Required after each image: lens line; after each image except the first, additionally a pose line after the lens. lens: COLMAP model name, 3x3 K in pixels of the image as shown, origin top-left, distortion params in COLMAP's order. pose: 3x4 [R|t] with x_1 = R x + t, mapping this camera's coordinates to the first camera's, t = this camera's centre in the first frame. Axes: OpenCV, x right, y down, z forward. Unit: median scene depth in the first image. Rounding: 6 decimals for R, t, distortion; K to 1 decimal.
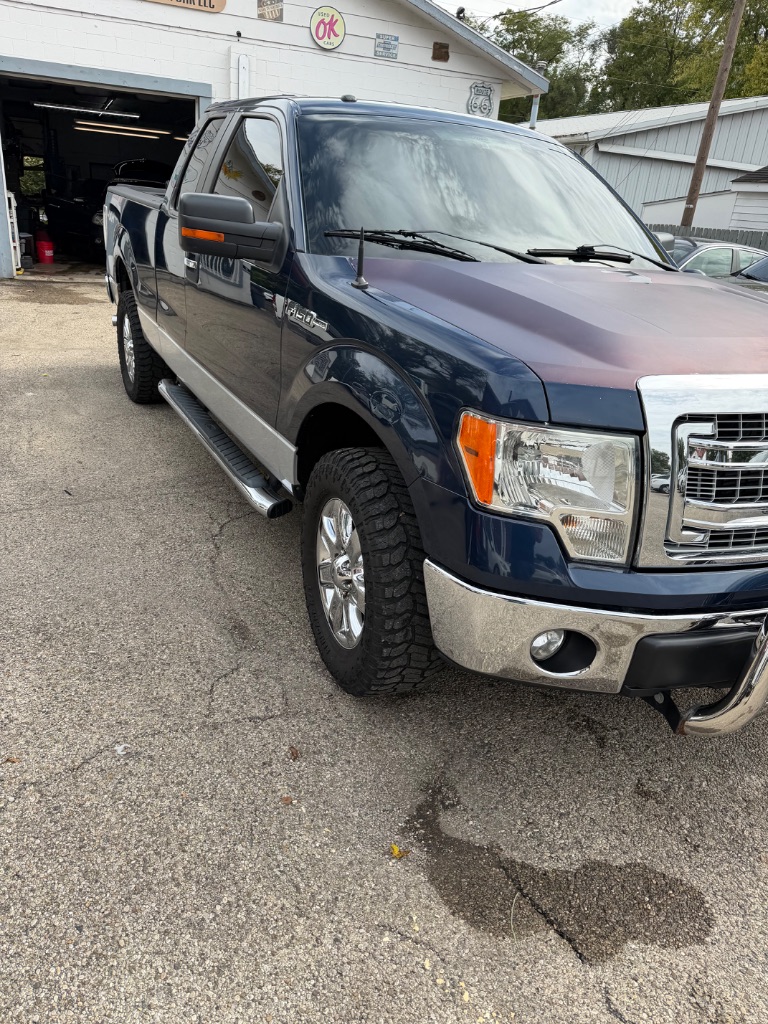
lens RADIAL K [[725.7, 0, 380.1], [0, 725.7, 514.9], [0, 0, 1]] dist [0.009948, -0.015240]
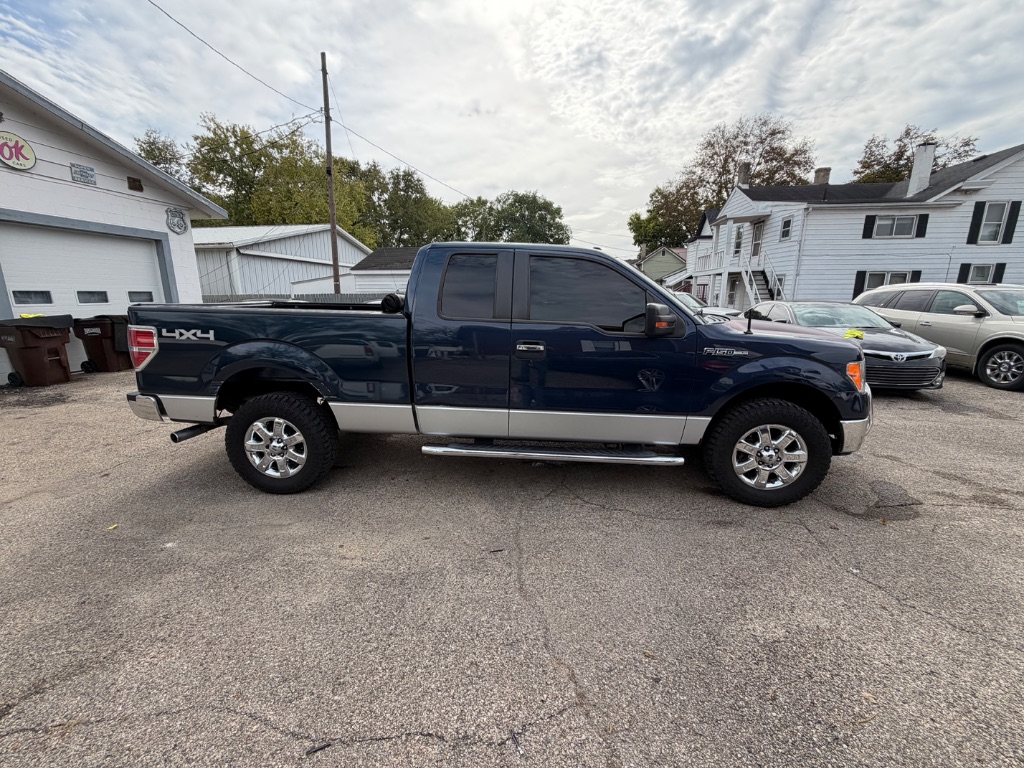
lens RADIAL K [[407.3, 0, 509.4], [0, 407.3, 383.8], [0, 0, 1]] dist [0.000220, 0.000089]
pose [[0.511055, -0.263683, 0.818104, -0.292714], [0.377375, 0.923978, 0.062067, -0.104118], [-0.772276, 0.277012, 0.571711, 0.172818]]
